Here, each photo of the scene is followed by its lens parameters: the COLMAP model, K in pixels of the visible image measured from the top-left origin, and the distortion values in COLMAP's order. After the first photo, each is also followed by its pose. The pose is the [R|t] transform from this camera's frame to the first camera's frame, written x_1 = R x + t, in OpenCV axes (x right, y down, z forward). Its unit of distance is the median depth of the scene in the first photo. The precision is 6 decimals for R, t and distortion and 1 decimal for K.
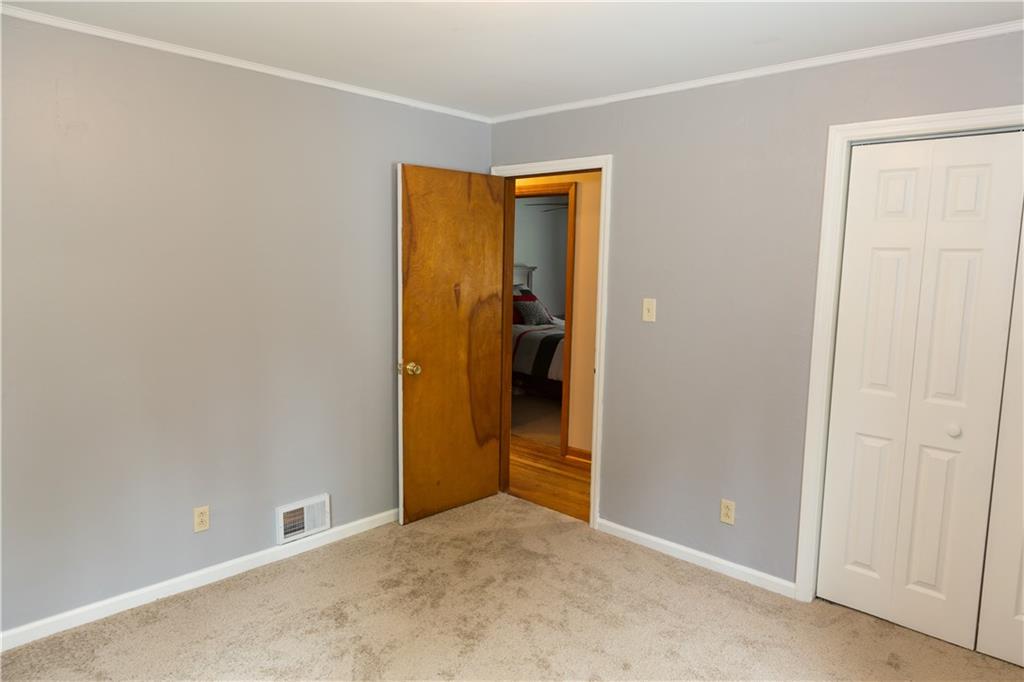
lens RADIAL K [[692.6, 0, 509.6], [0, 692.6, 341.8], [0, 0, 1]] dist [0.011669, 0.004077]
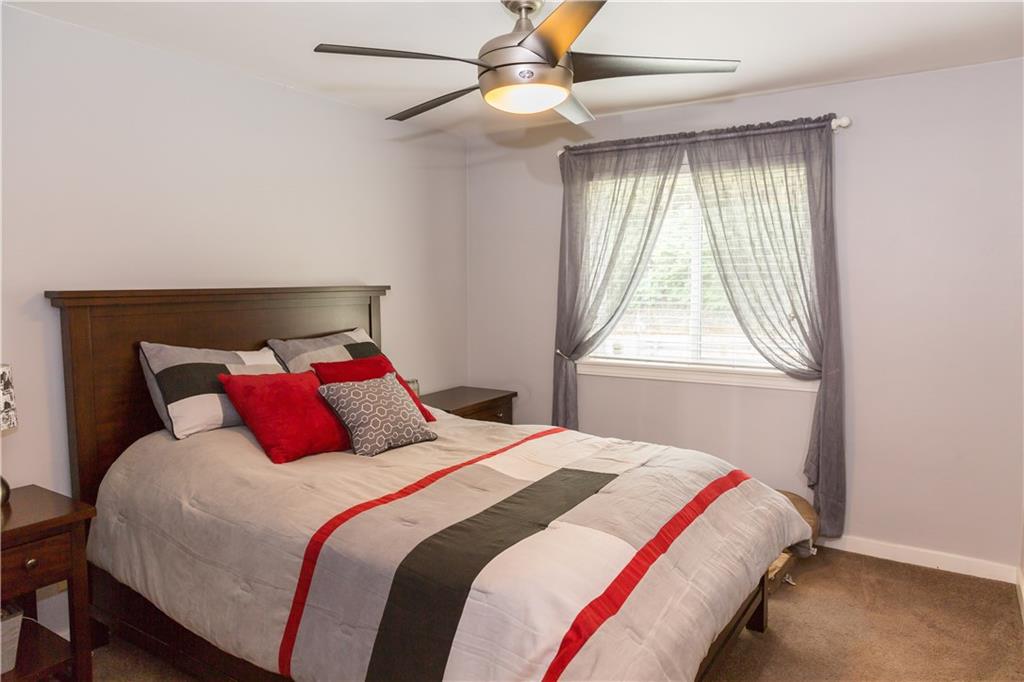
lens RADIAL K [[692.6, 0, 513.0], [0, 692.6, 339.9], [0, 0, 1]] dist [0.011669, 0.004077]
pose [[0.981831, -0.032303, 0.186988, 0.032463], [0.040993, 0.998243, -0.042791, -0.054324], [-0.185278, 0.049679, 0.981430, 0.570233]]
